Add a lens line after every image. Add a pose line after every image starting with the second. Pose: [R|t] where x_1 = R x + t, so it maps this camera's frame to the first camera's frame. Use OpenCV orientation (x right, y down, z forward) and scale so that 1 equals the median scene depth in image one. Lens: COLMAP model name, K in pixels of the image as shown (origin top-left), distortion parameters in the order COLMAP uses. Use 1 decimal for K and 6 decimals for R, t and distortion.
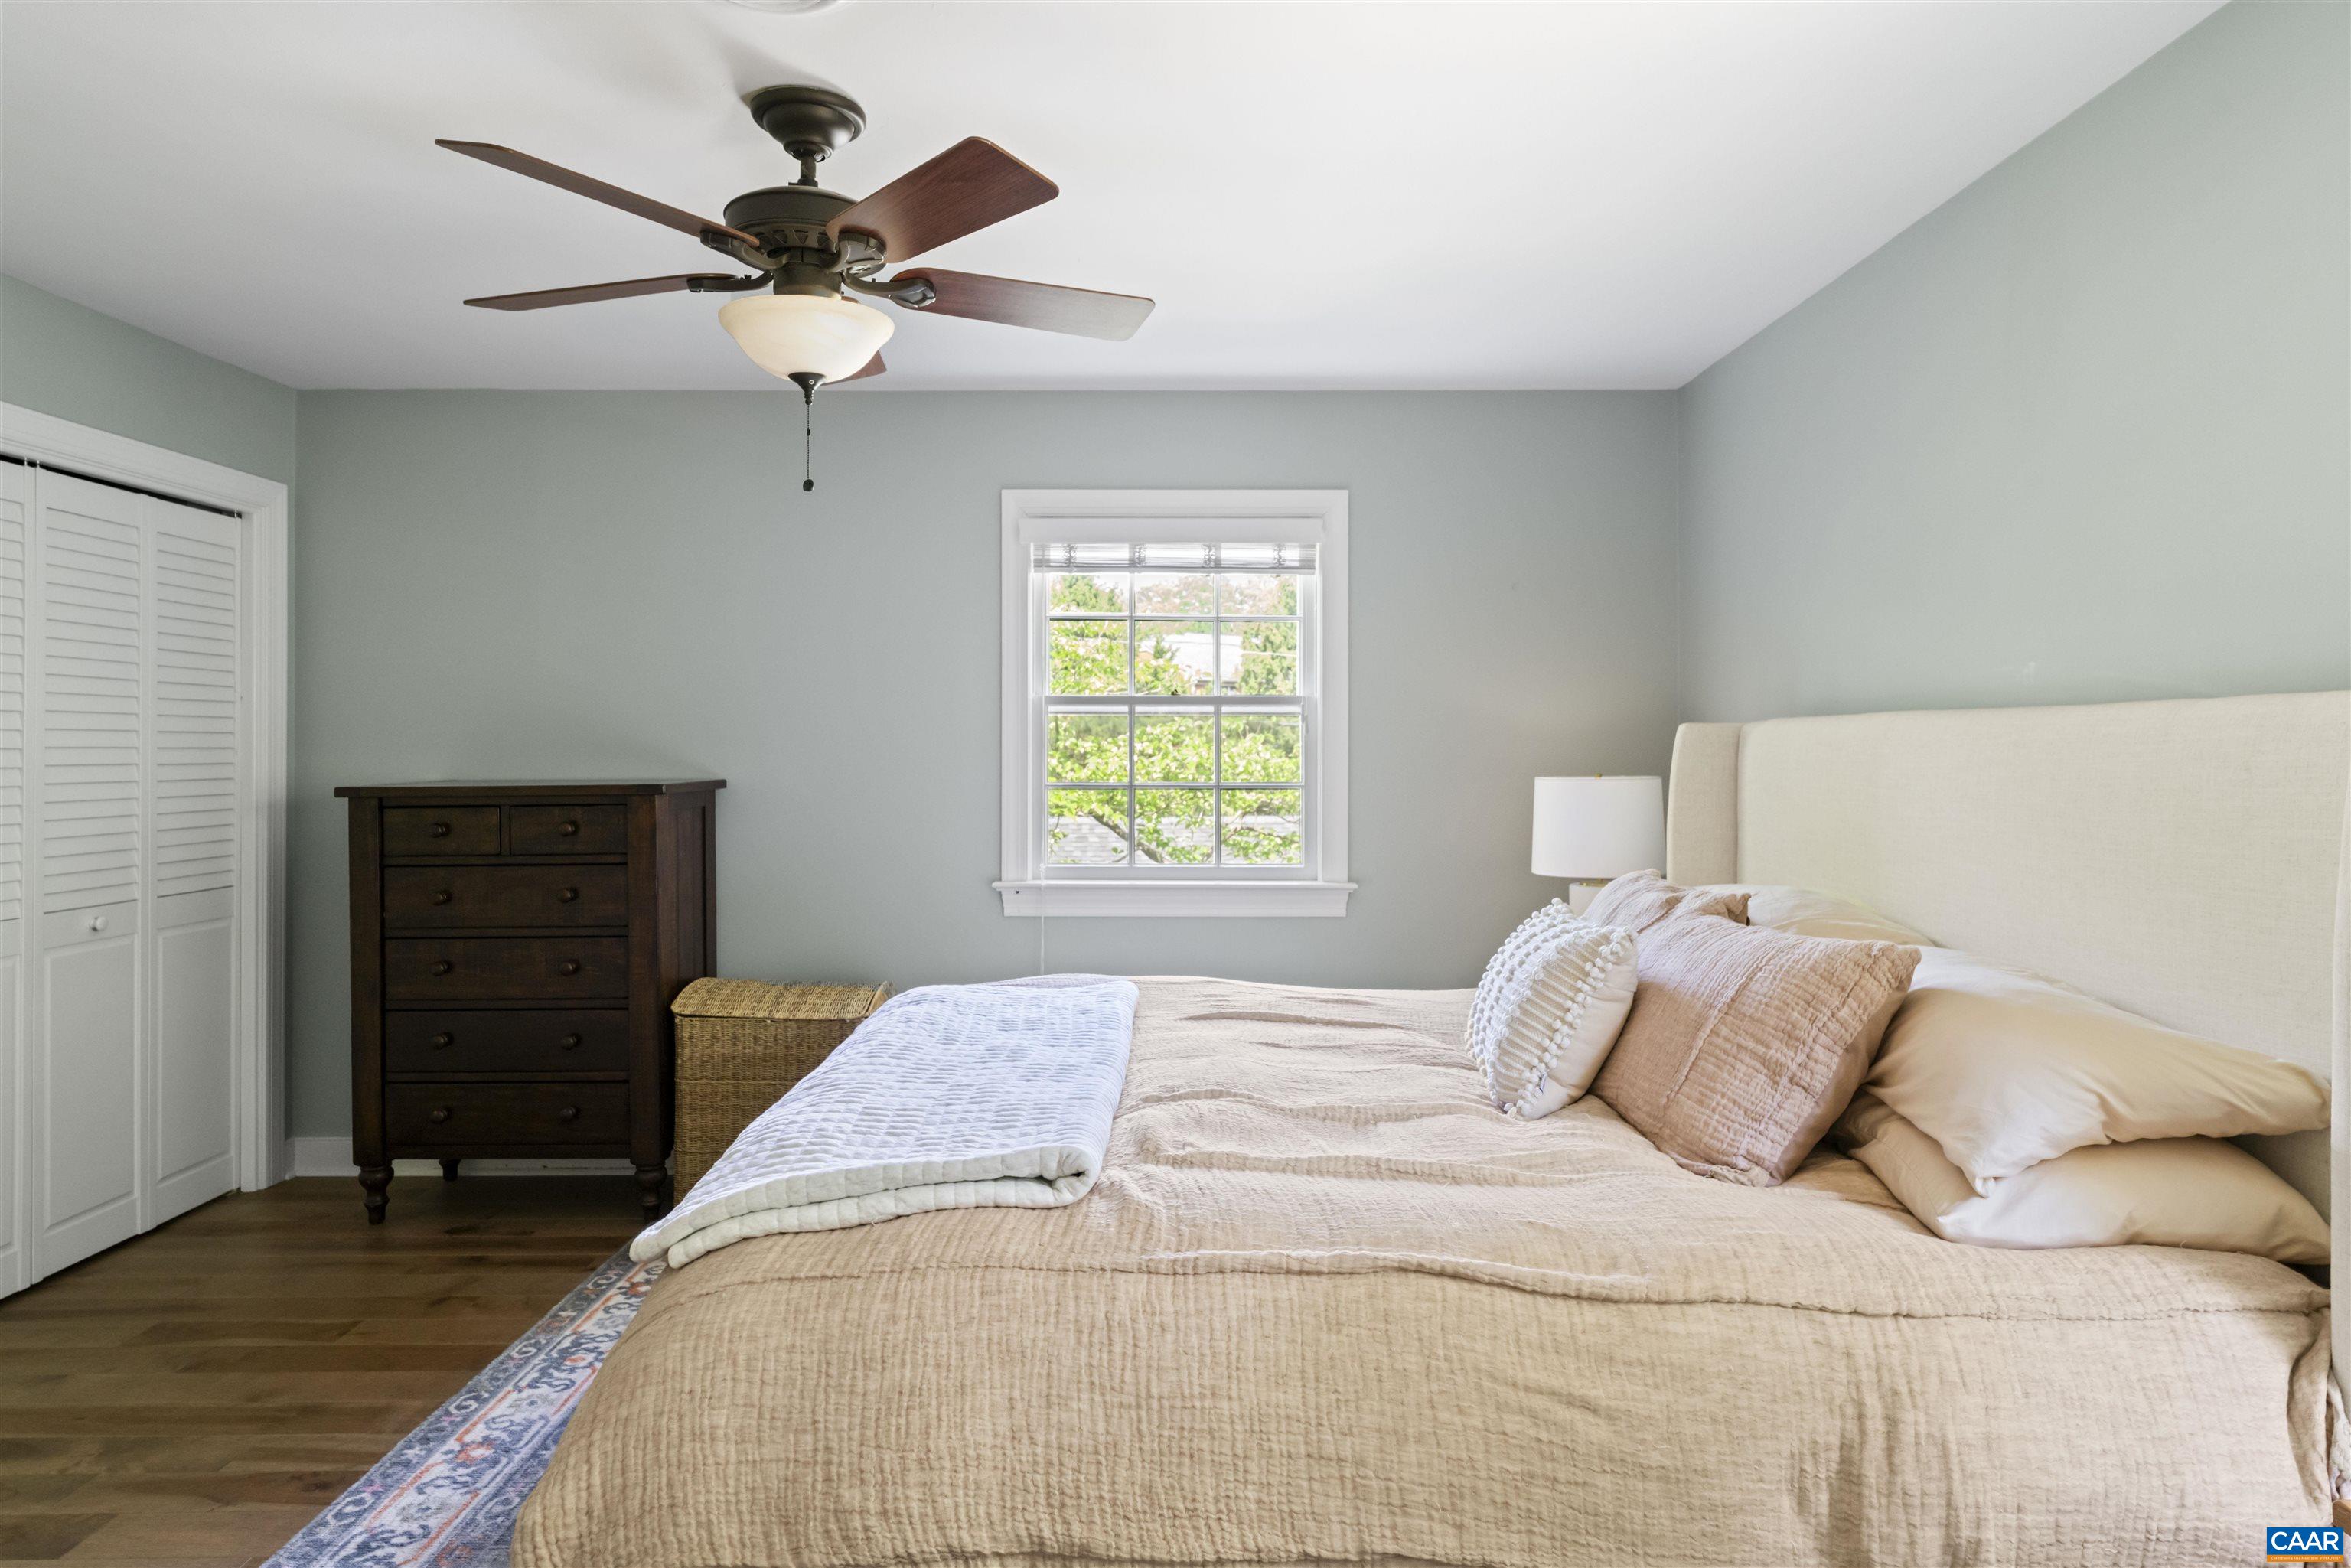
lens RADIAL K [[1370.0, 0, 1176.1], [0, 1370.0, 754.6], [0, 0, 1]] dist [0.002503, 0.000657]
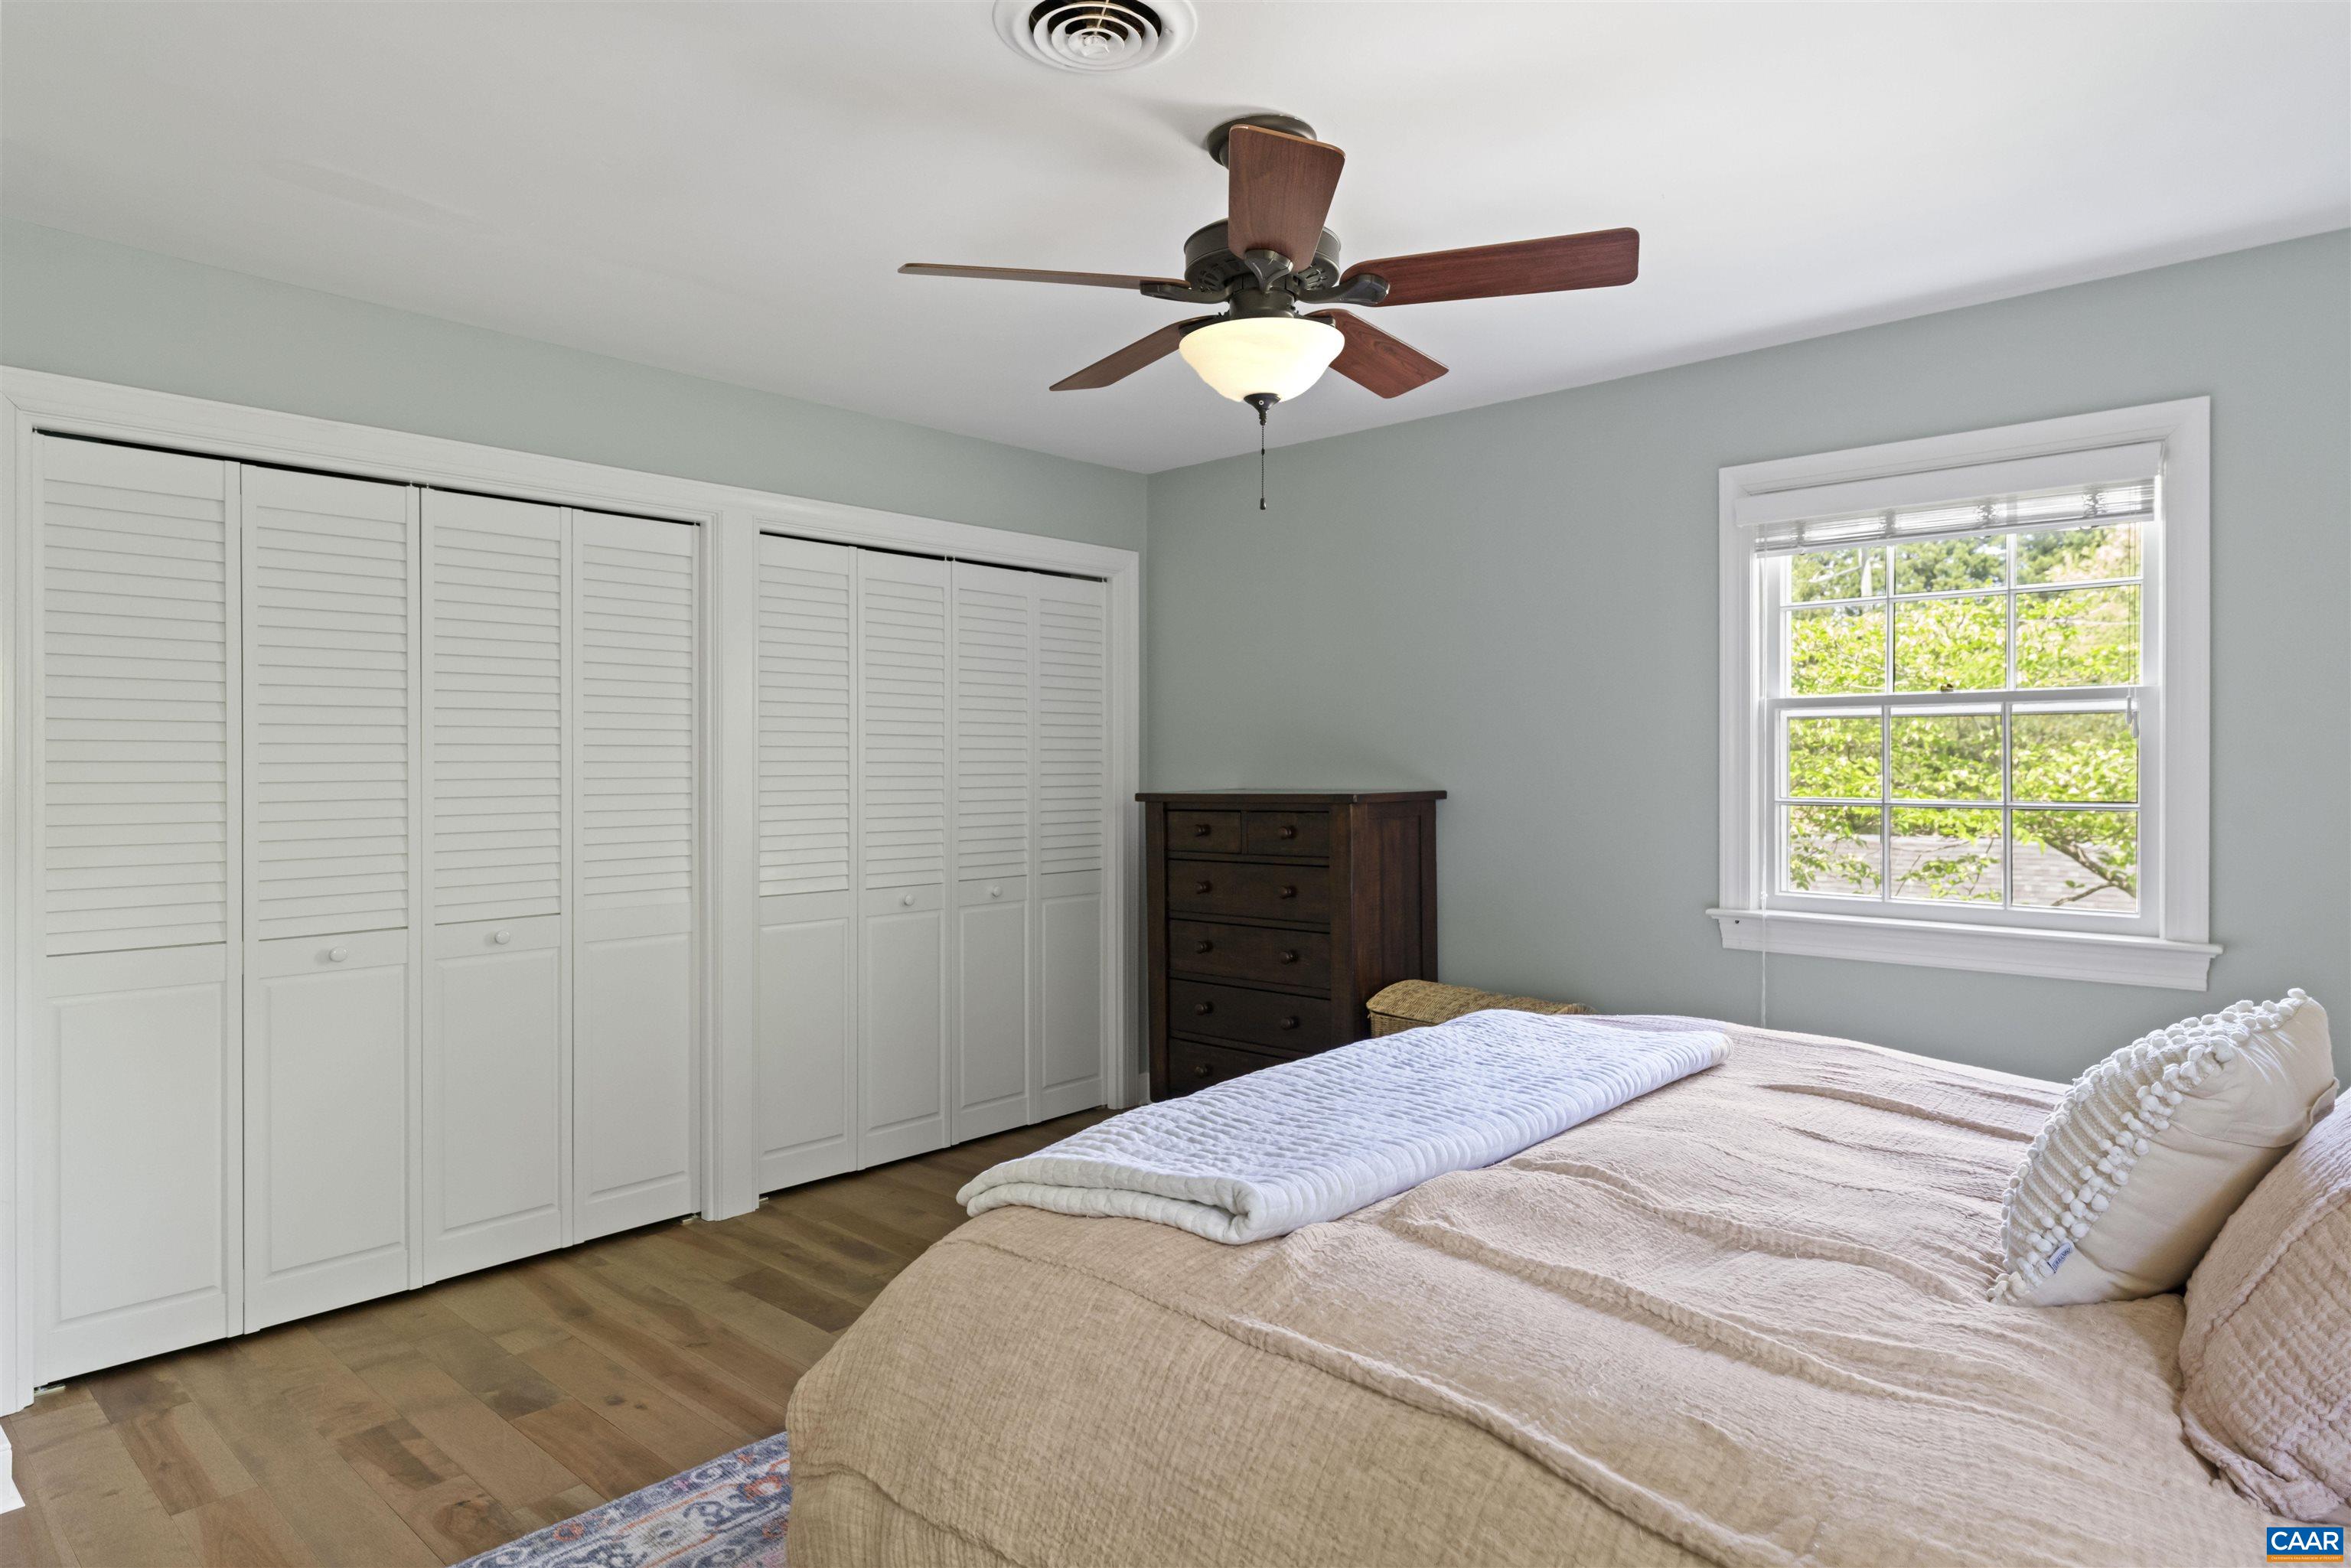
lens RADIAL K [[1337.4, 0, 1176.3], [0, 1337.4, 773.8], [0, 0, 1]] dist [0.001273, 0.000711]
pose [[0.736154, 0.002527, -0.676810, 0.260115], [0.000354, 0.999991, 0.004119, 0.001690], [0.676814, -0.003271, 0.736146, 0.153824]]
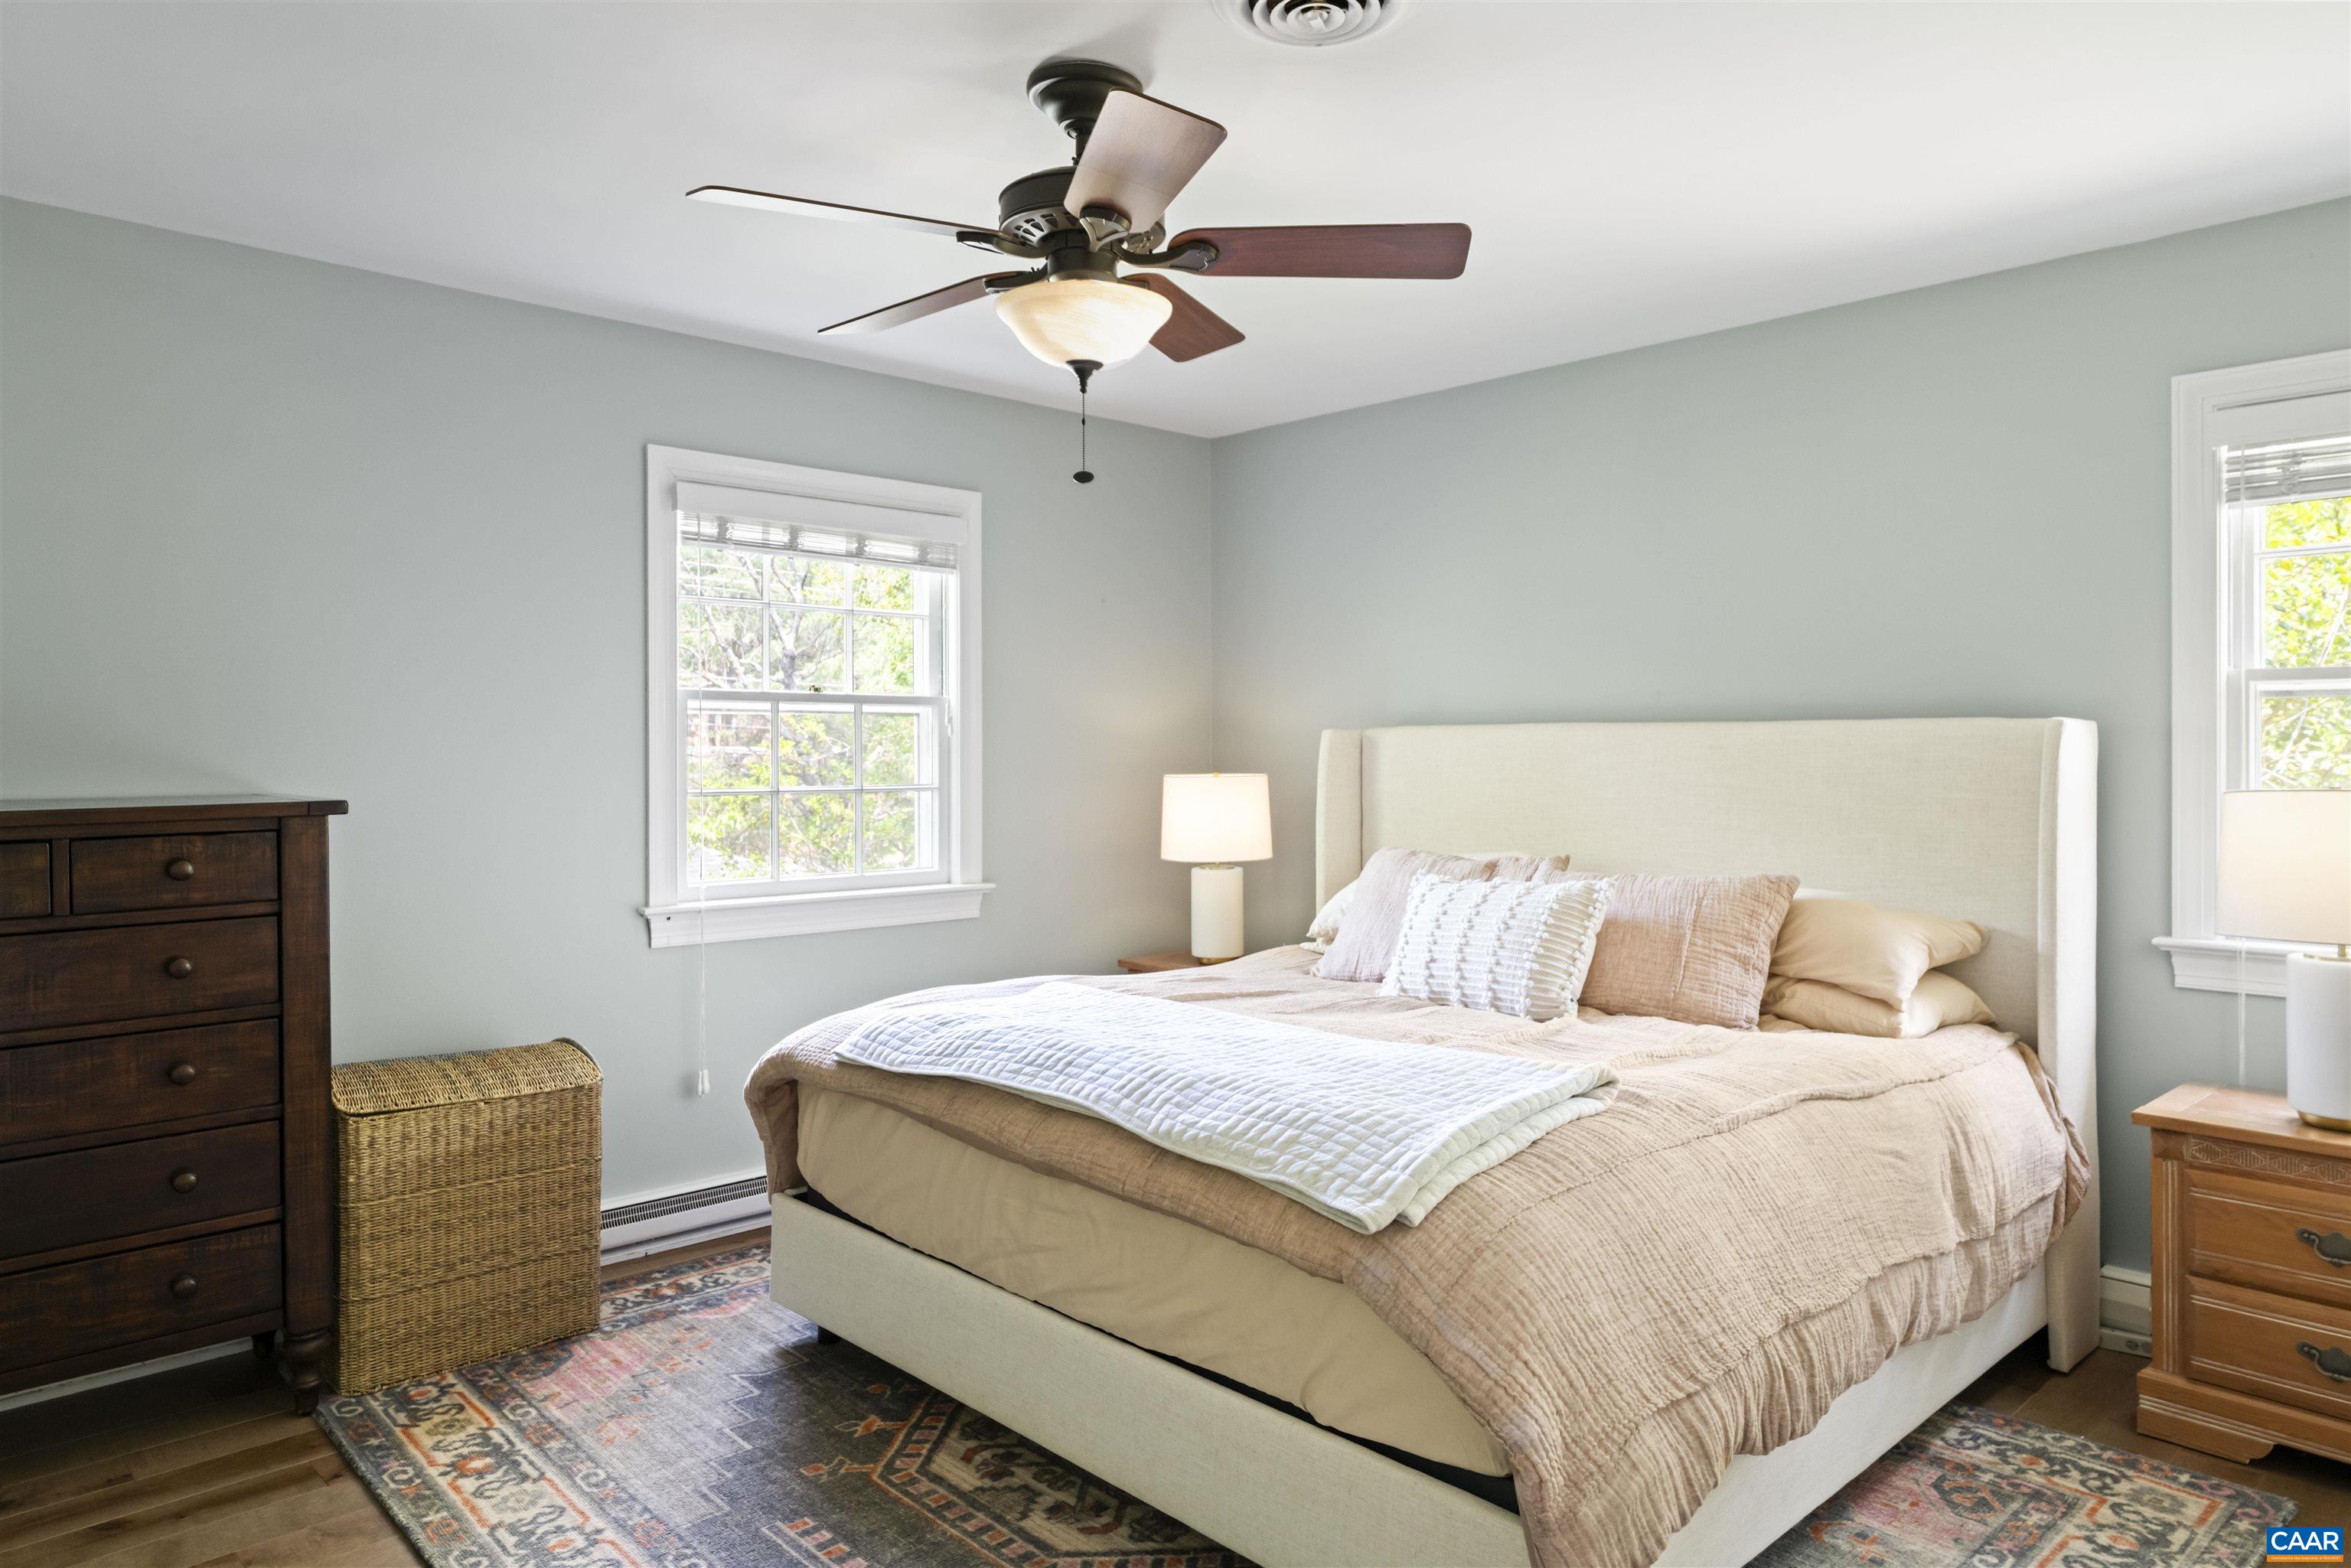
lens RADIAL K [[1488.6, 0, 1175.9], [0, 1488.6, 768.3], [0, 0, 1]] dist [0.002818, 0.001795]
pose [[0.727114, -0.009961, 0.686445, -0.672659], [0.004458, 0.999942, 0.009787, -0.001260], [-0.686502, -0.004056, 0.727116, 0.138219]]
